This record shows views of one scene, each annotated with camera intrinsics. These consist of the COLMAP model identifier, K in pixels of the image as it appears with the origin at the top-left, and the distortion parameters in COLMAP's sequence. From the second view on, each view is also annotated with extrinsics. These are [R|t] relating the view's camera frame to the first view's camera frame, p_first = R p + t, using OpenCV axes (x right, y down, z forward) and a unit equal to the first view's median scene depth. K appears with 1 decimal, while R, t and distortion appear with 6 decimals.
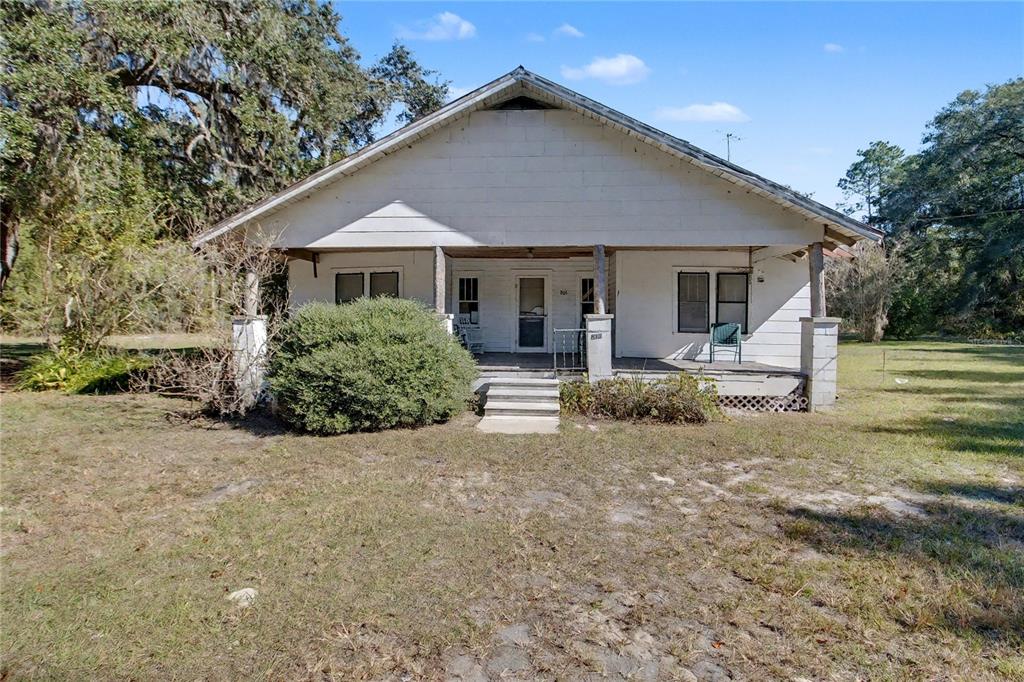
lens RADIAL K [[481.8, 0, 511.5], [0, 481.8, 320.0], [0, 0, 1]] dist [-0.013787, -0.003620]
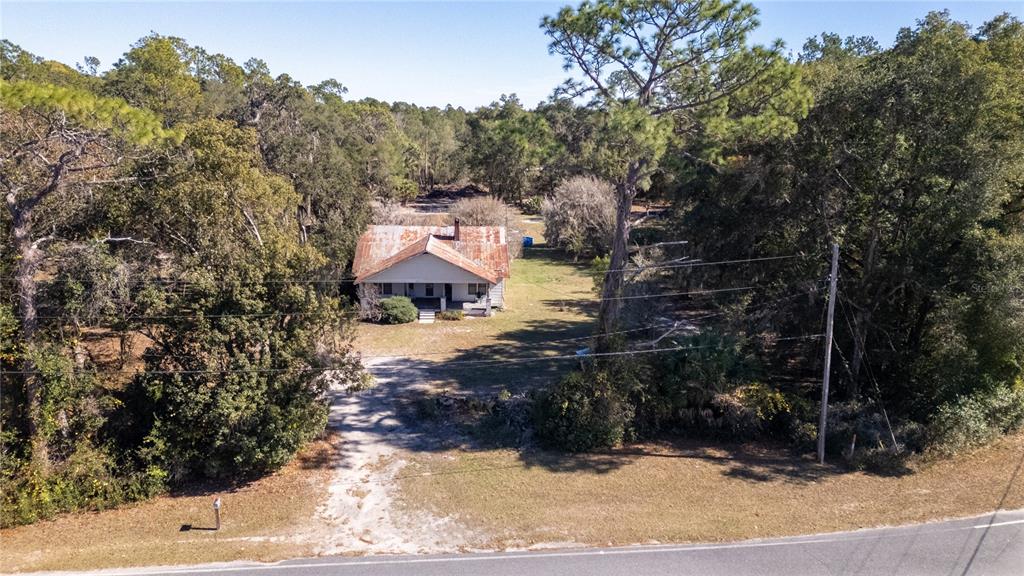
lens RADIAL K [[718.3, 0, 512.3], [0, 718.3, 287.6], [0, 0, 1]] dist [0.037583, -0.007970]
pose [[0.990526, -0.017577, 0.136198, -0.109047], [-0.012667, 0.975854, 0.218057, -1.739781], [-0.136742, -0.217716, 0.966386, -6.197733]]
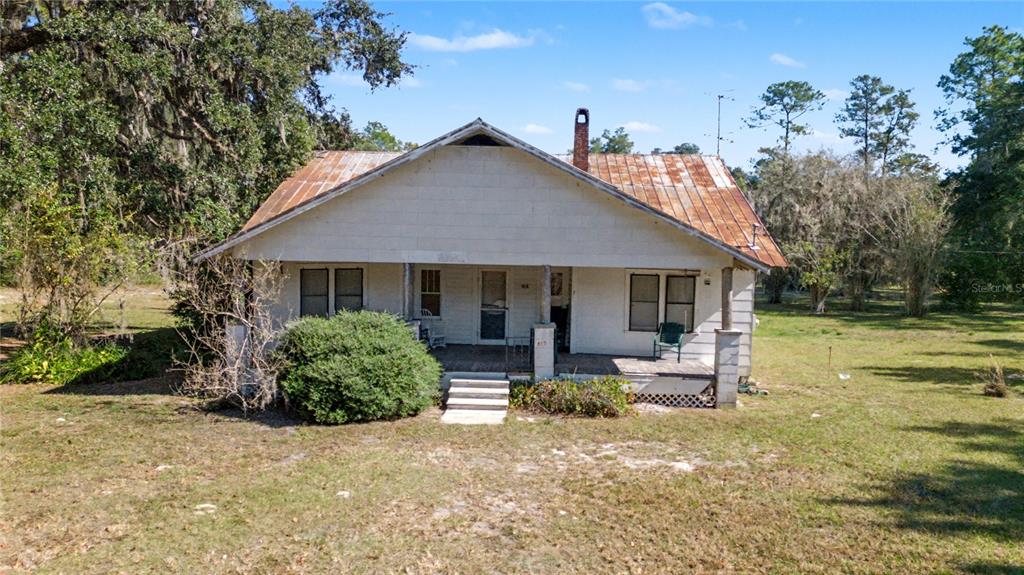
lens RADIAL K [[739.3, 0, 511.3], [0, 739.3, 292.3], [0, 0, 1]] dist [-0.017970, -0.000067]
pose [[0.999270, 0.010343, 0.036777, 0.034985], [-0.012354, 0.998417, 0.054866, -0.200250], [-0.036151, -0.055280, 0.997816, -0.845601]]
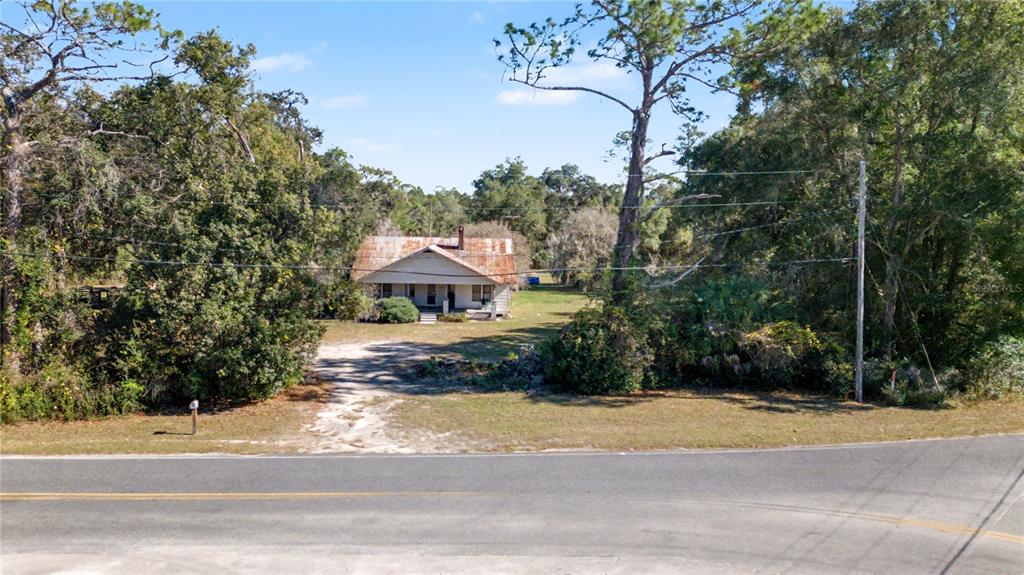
lens RADIAL K [[739.3, 0, 511.1], [0, 739.3, 288.3], [0, 0, 1]] dist [-0.017970, -0.000067]
pose [[0.991528, 0.002546, 0.129872, -0.112516], [-0.013521, 0.996400, 0.083694, -0.735709], [-0.129191, -0.084741, 0.987992, -6.155713]]
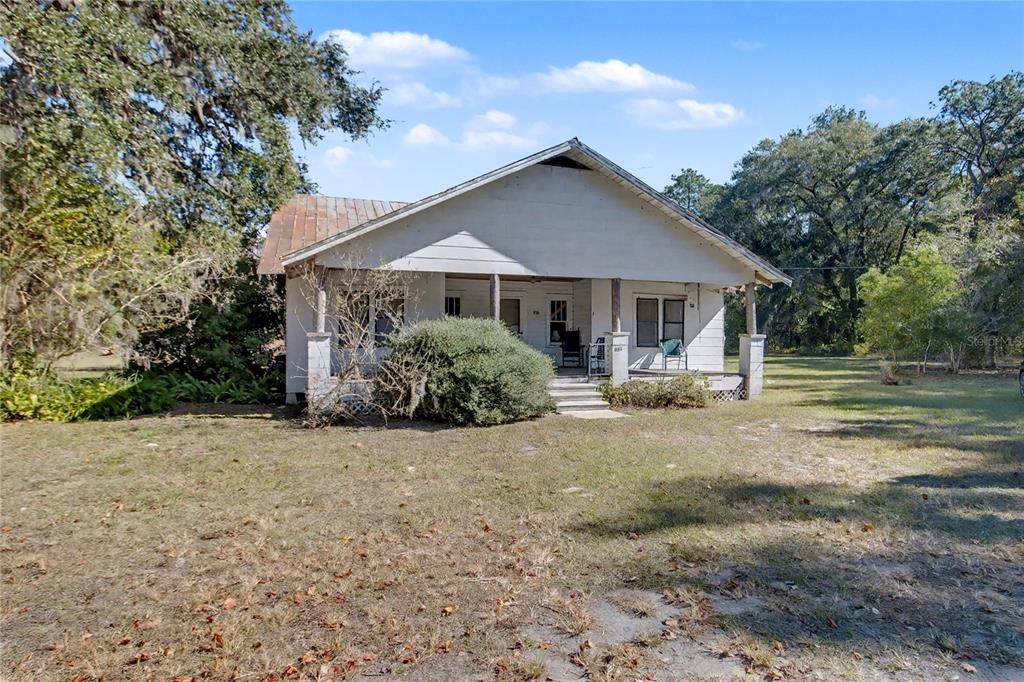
lens RADIAL K [[584.6, 0, 508.4], [0, 584.6, 334.9], [0, 0, 1]] dist [-0.007569, 0.000706]
pose [[0.925140, 0.001450, 0.379623, -0.734619], [0.000799, 0.999983, -0.005766, 0.005207], [-0.379625, 0.005637, 0.925123, -0.366138]]
